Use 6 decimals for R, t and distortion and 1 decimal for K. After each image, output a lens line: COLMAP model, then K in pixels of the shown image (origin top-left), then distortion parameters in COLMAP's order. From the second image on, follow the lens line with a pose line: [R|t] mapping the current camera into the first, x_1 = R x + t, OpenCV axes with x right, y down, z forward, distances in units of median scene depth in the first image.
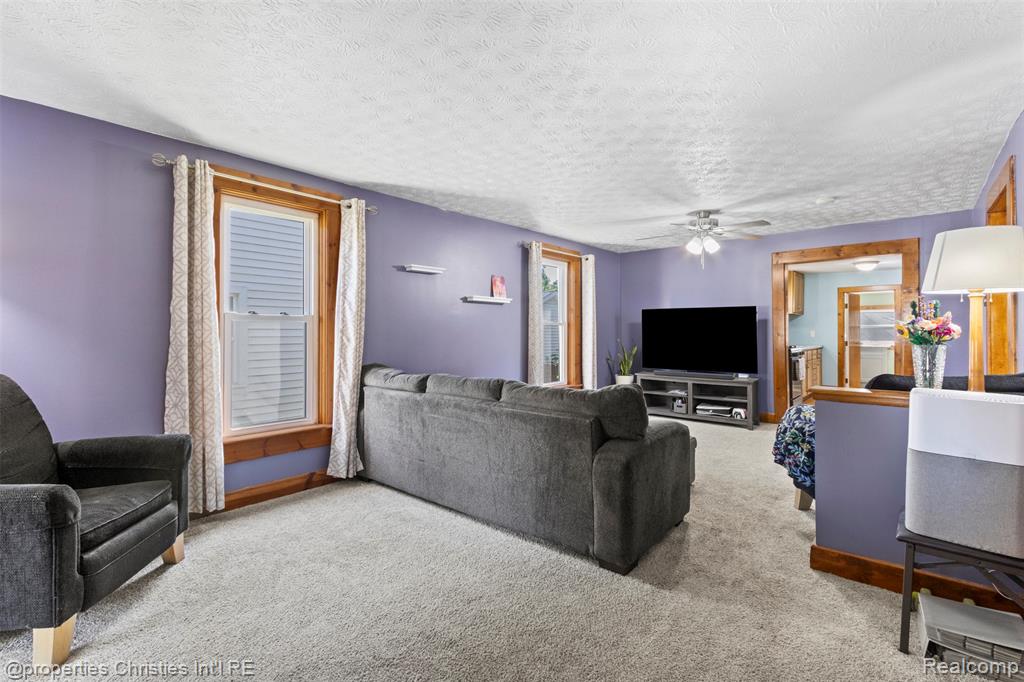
lens RADIAL K [[468.5, 0, 512.9], [0, 468.5, 330.6], [0, 0, 1]] dist [0.004914, -0.003245]
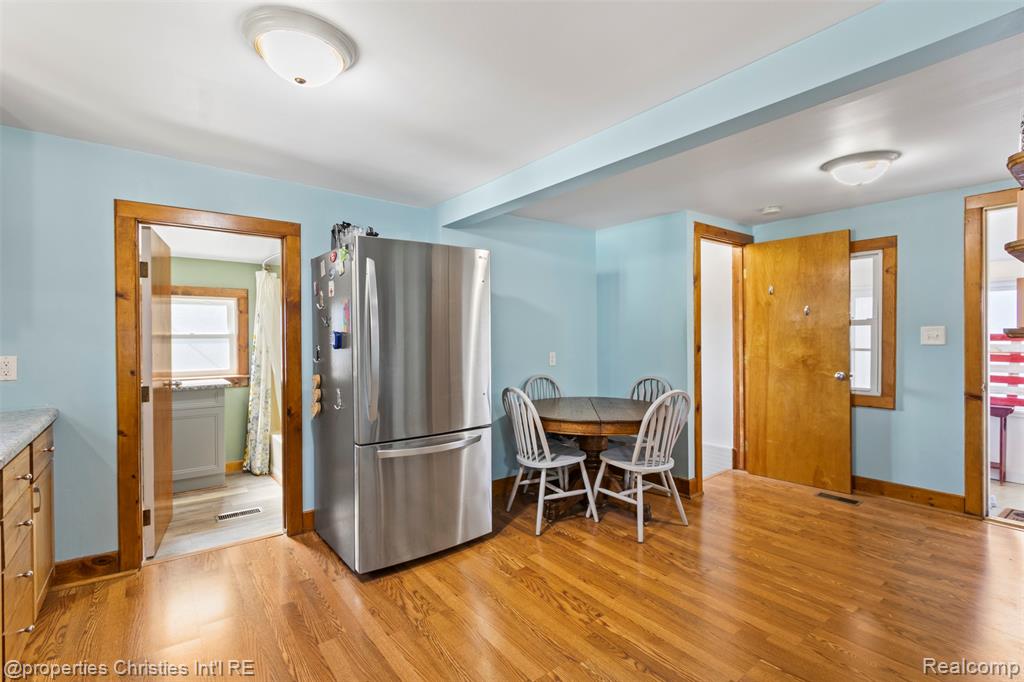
lens RADIAL K [[468.5, 0, 510.6], [0, 468.5, 340.3], [0, 0, 1]] dist [0.004914, -0.003245]
pose [[0.194896, -0.007139, 0.980798, 0.720098], [0.000511, 0.999974, 0.007177, -0.014633], [-0.980824, -0.000898, 0.194894, 1.110272]]
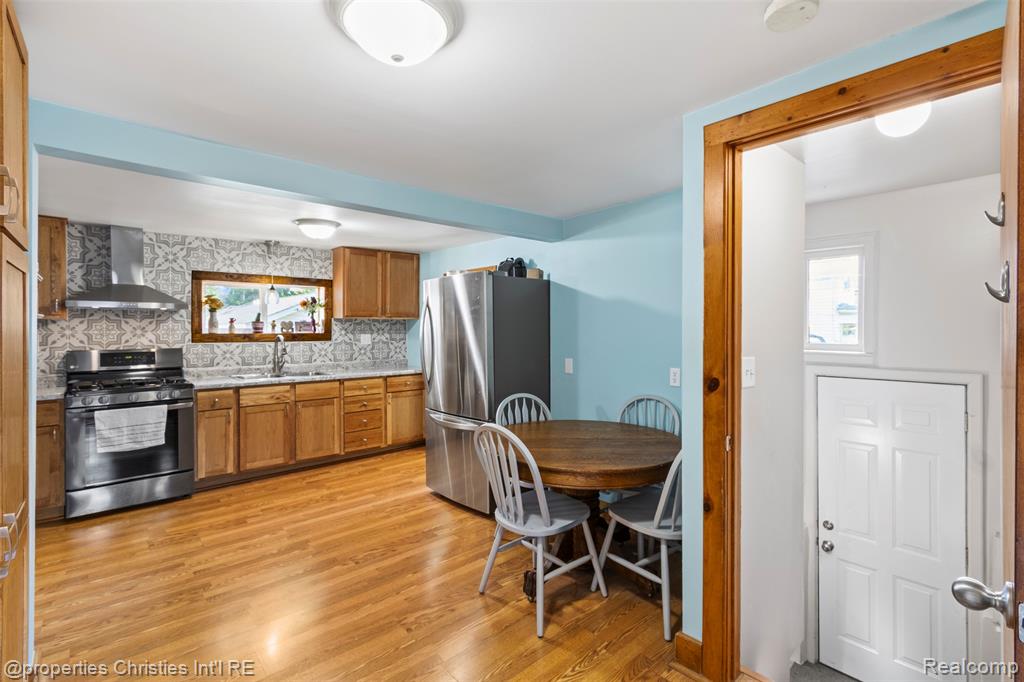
lens RADIAL K [[468.5, 0, 516.7], [0, 468.5, 330.0], [0, 0, 1]] dist [0.004914, -0.003245]
pose [[0.992758, 0.002248, -0.120112, 1.337280], [-0.001185, 0.999959, 0.008925, -0.040010], [0.120127, -0.008718, 0.992720, 0.640099]]
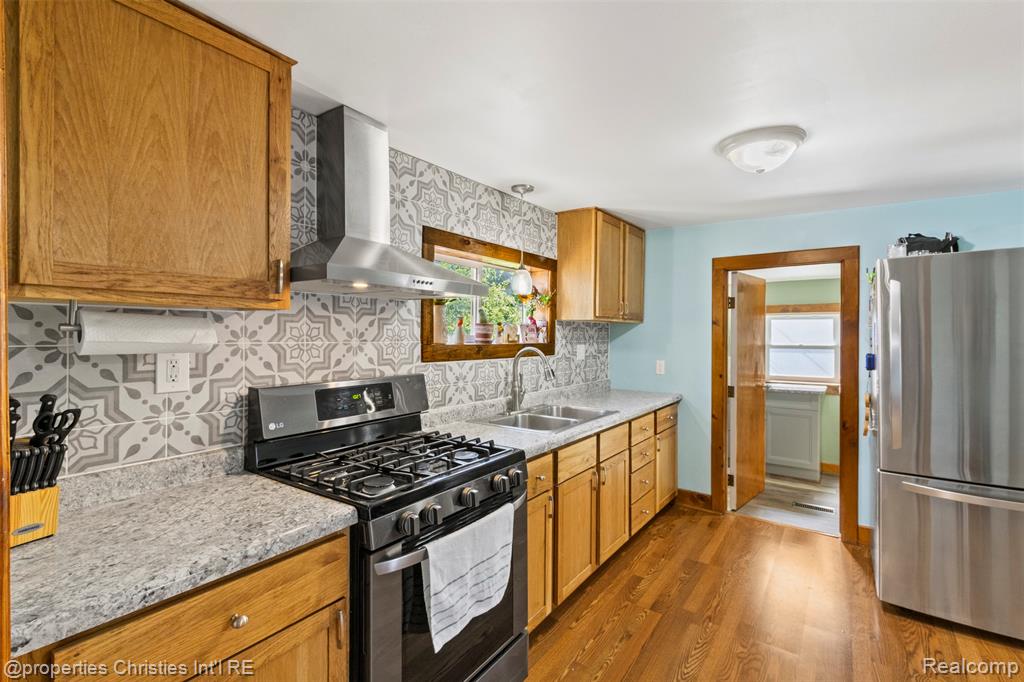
lens RADIAL K [[468.5, 0, 515.5], [0, 468.5, 333.4], [0, 0, 1]] dist [0.004914, -0.003245]
pose [[0.994876, 0.007621, 0.100817, 0.740638], [-0.007687, 0.999970, 0.000269, -0.037374], [-0.100812, -0.001042, 0.994905, 0.935939]]
